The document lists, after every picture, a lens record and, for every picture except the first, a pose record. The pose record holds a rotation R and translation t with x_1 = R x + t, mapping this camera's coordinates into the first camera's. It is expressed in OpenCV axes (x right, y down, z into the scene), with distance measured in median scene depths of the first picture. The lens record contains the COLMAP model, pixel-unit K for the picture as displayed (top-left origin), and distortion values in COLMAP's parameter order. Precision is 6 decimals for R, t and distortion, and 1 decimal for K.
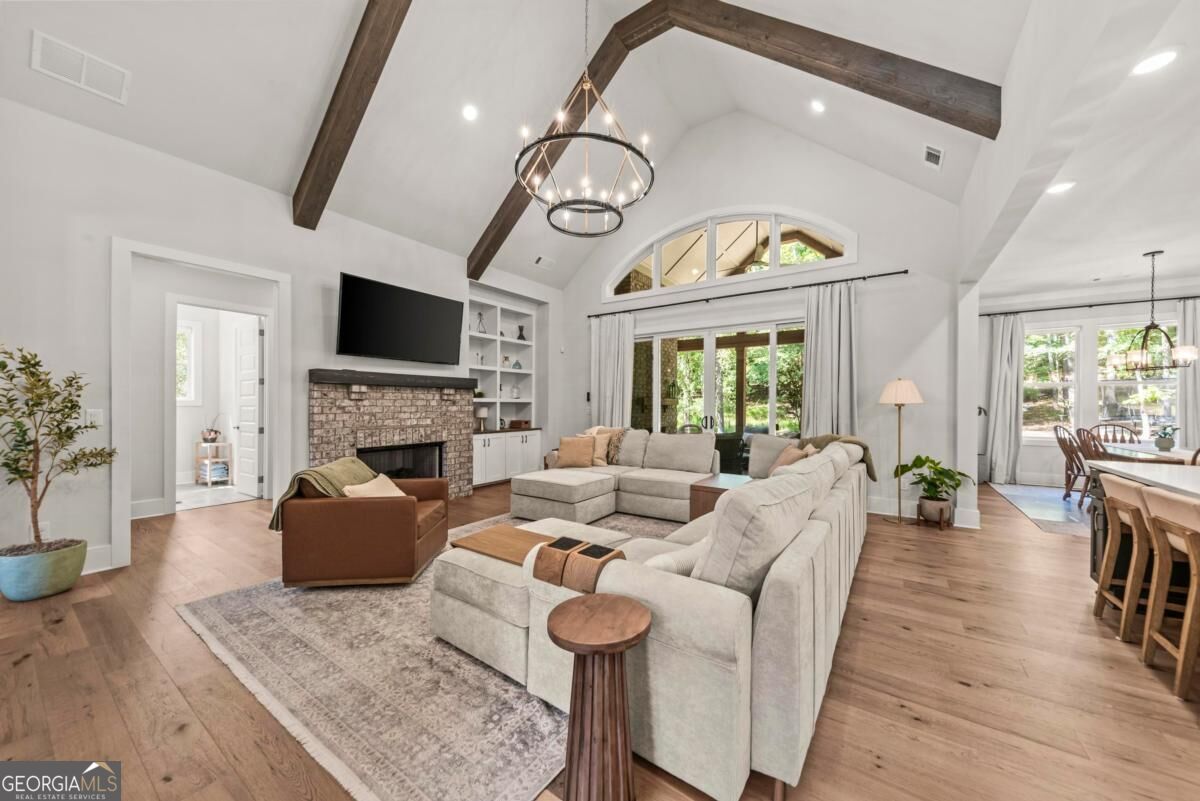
lens RADIAL K [[419.9, 0, 602.2], [0, 419.9, 406.3], [0, 0, 1]] dist [-0.000880, -0.000209]
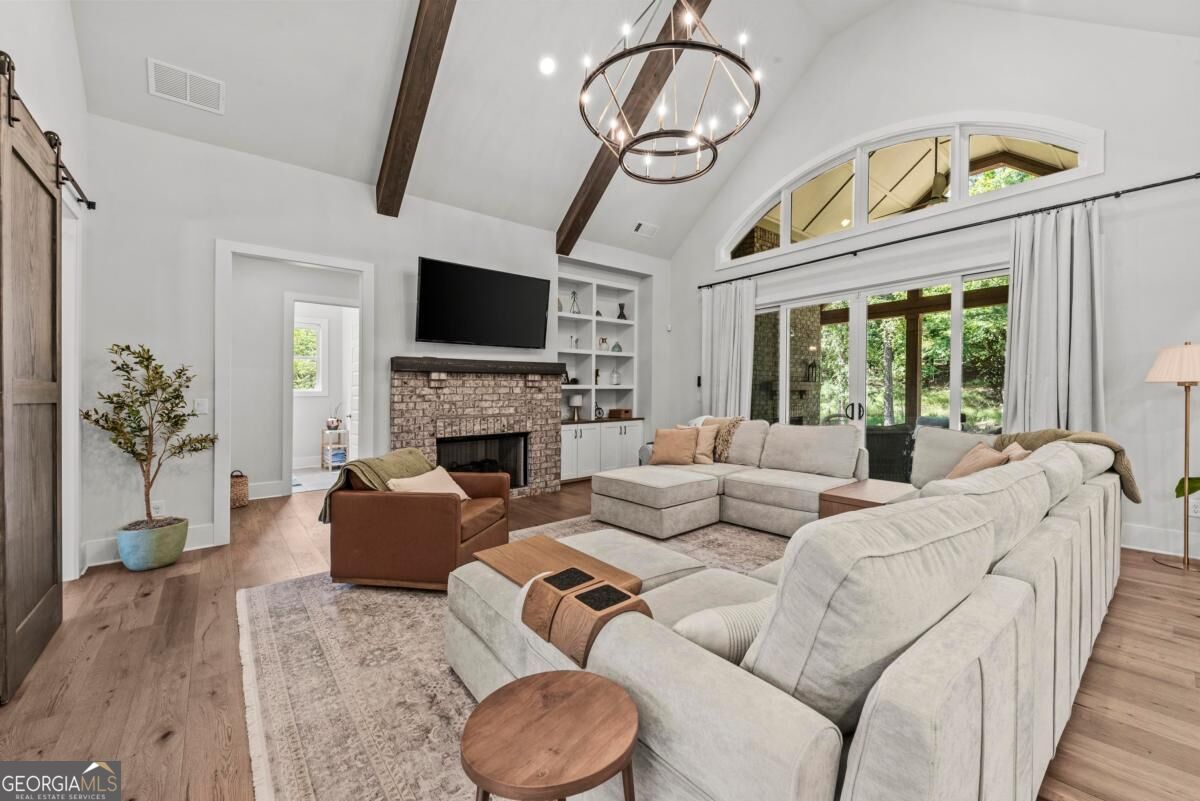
lens RADIAL K [[454.9, 0, 593.2], [0, 454.9, 400.8], [0, 0, 1]] dist [0.006859, -0.004821]
pose [[0.955296, -0.006845, -0.295570, 0.071052], [0.011026, 0.999861, 0.012481, 0.005323], [0.295444, -0.015182, 0.955239, 0.105659]]
